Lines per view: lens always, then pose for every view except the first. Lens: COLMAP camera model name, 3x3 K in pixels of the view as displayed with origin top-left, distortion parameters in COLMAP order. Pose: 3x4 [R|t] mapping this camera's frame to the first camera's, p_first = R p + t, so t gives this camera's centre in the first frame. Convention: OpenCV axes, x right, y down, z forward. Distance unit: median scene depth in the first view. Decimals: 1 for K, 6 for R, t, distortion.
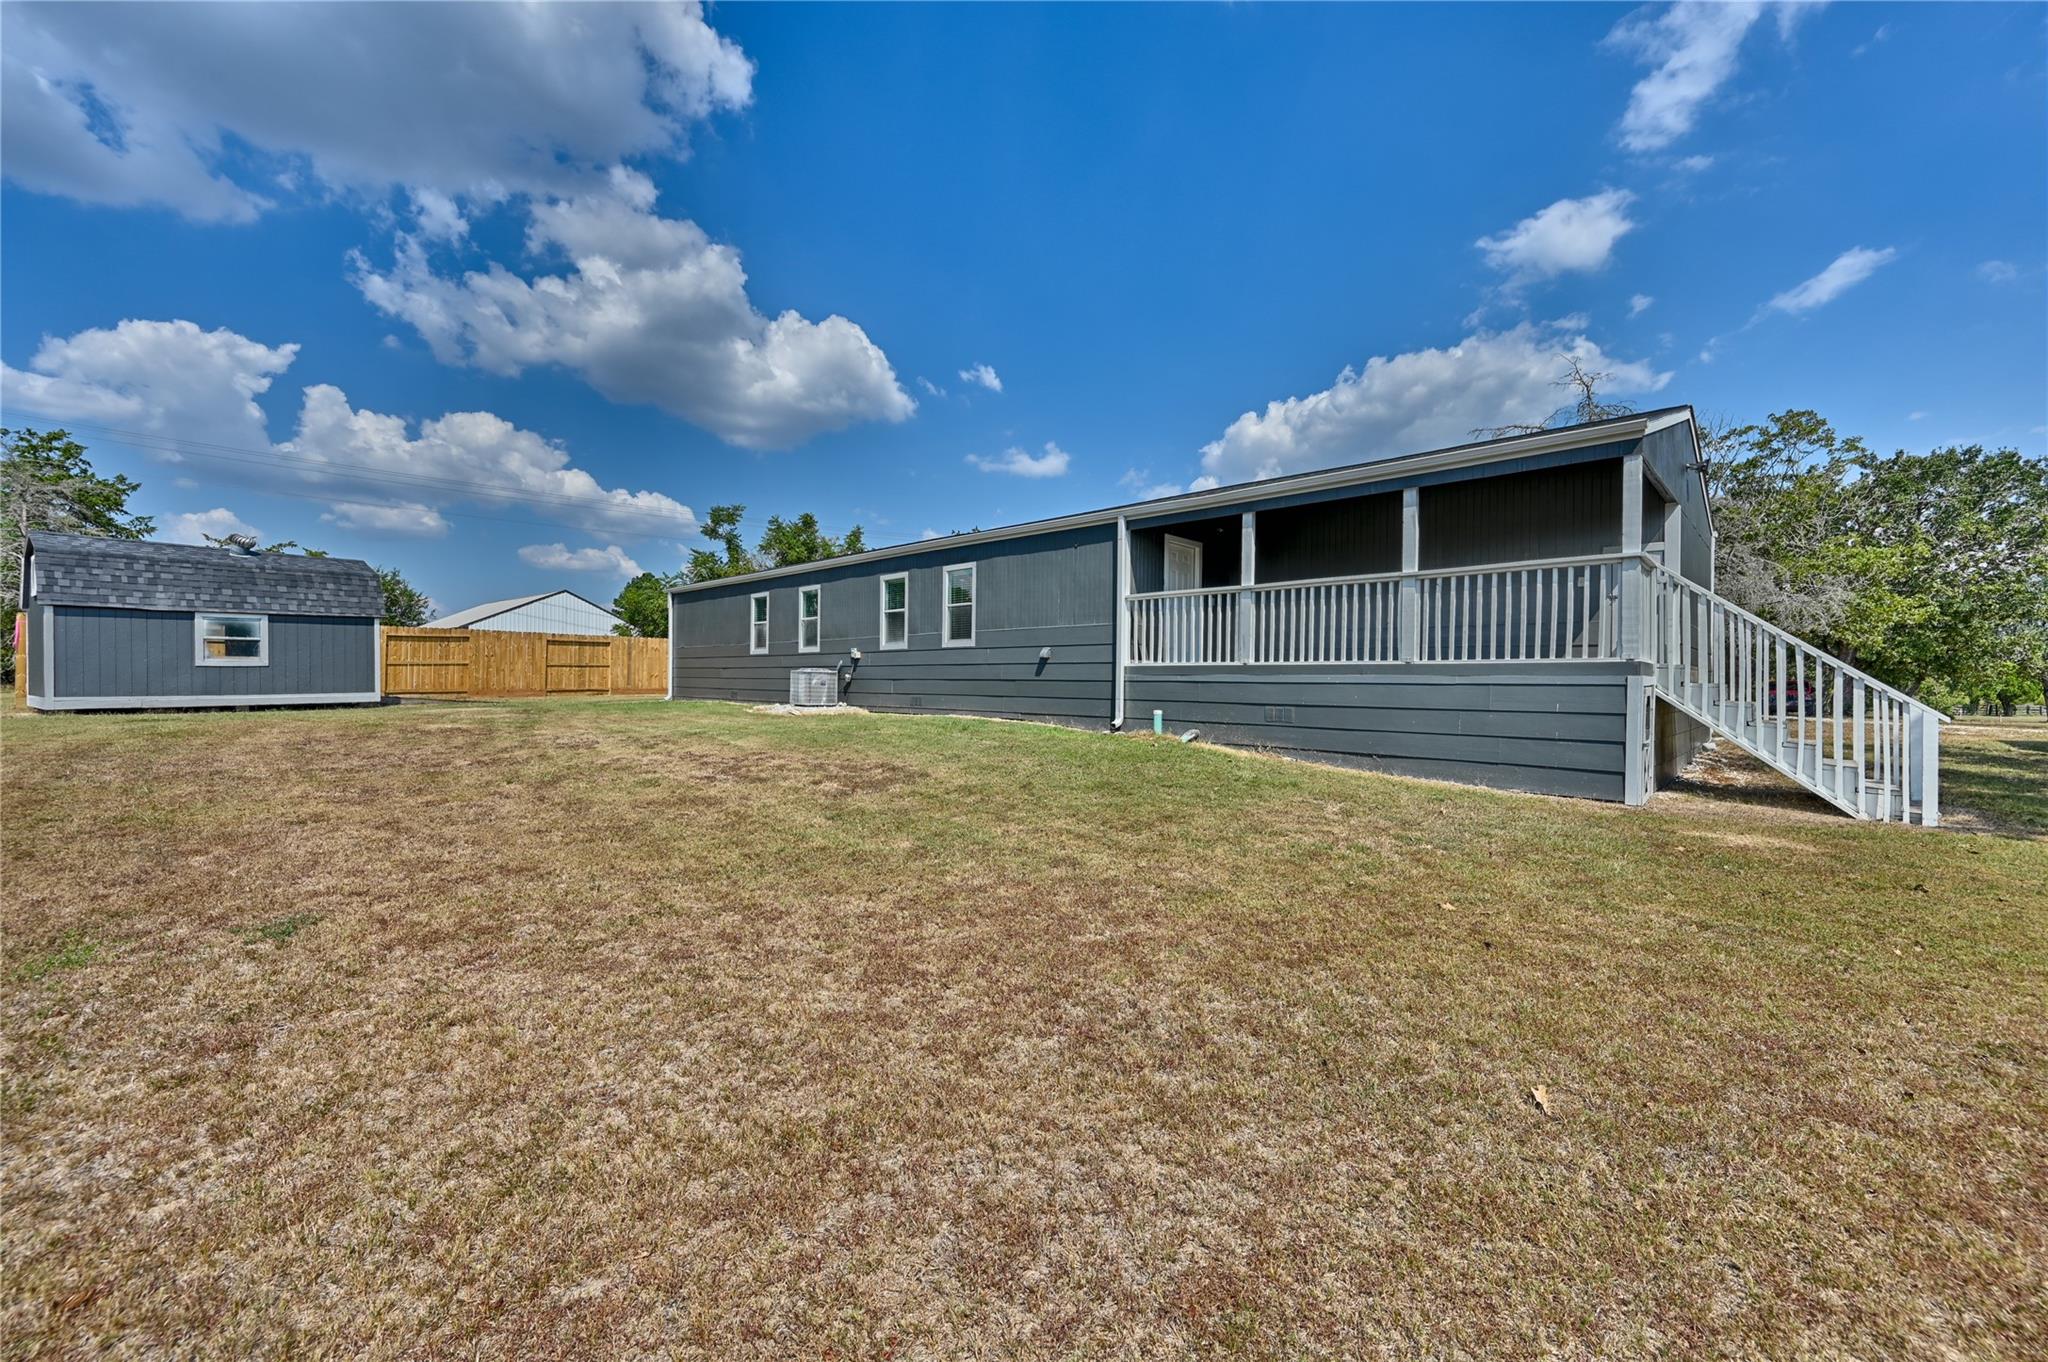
lens RADIAL K [[806.7, 0, 1029.9], [0, 806.7, 679.1], [0, 0, 1]] dist [0.001448, 0.000276]
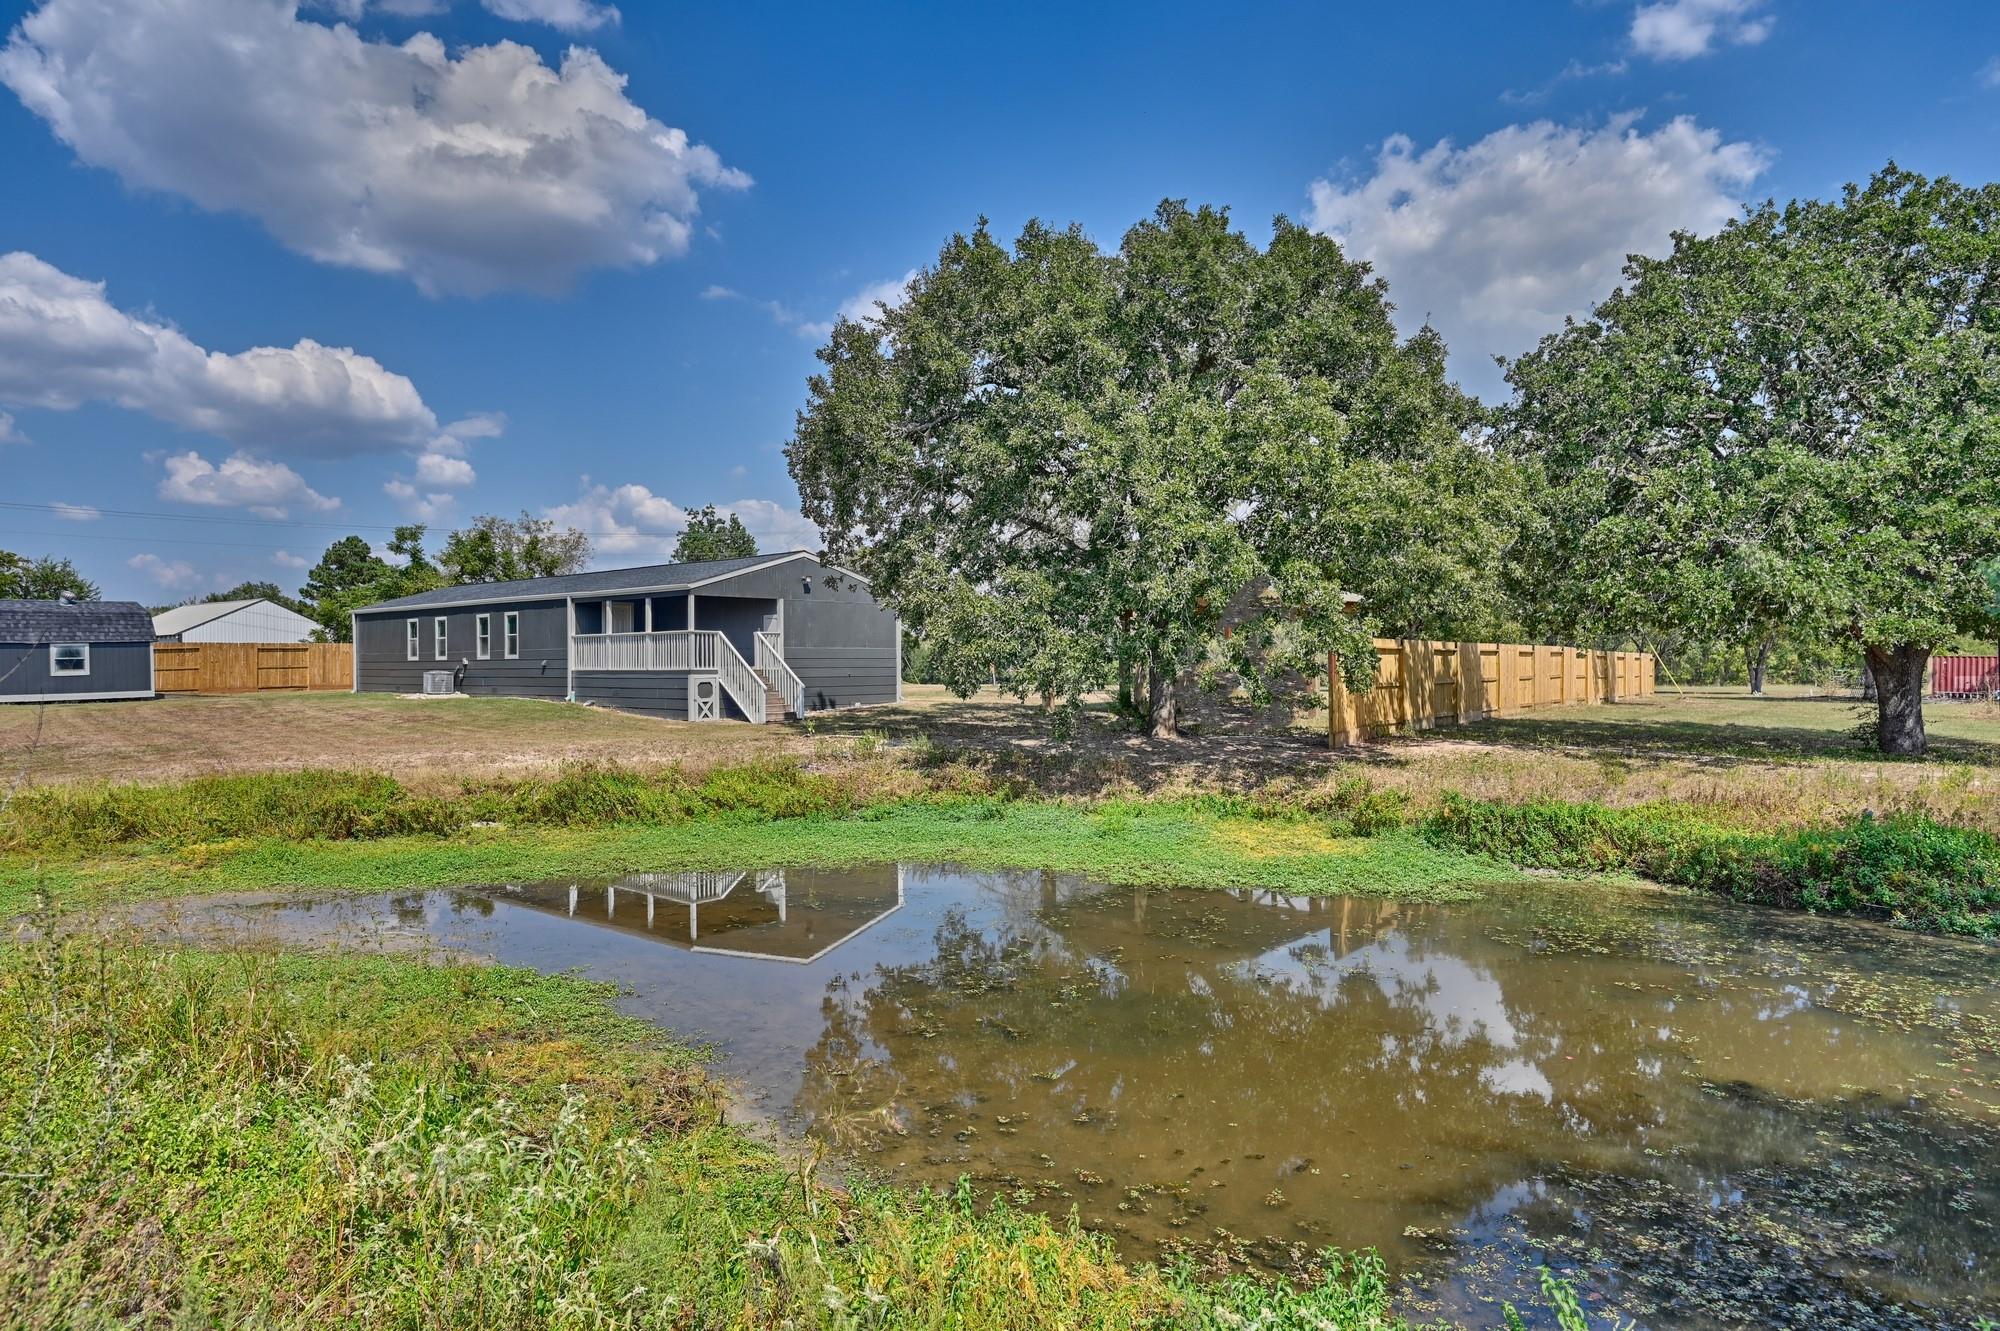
lens RADIAL K [[1169.8, 0, 1000.0], [0, 1169.8, 665.5], [0, 0, 1]] dist [0.000796, -0.000056]
pose [[0.998343, -0.016682, 0.055068, 0.728999], [0.016427, 0.999852, 0.005071, -0.017270], [-0.055144, -0.004158, 0.998470, -1.410321]]
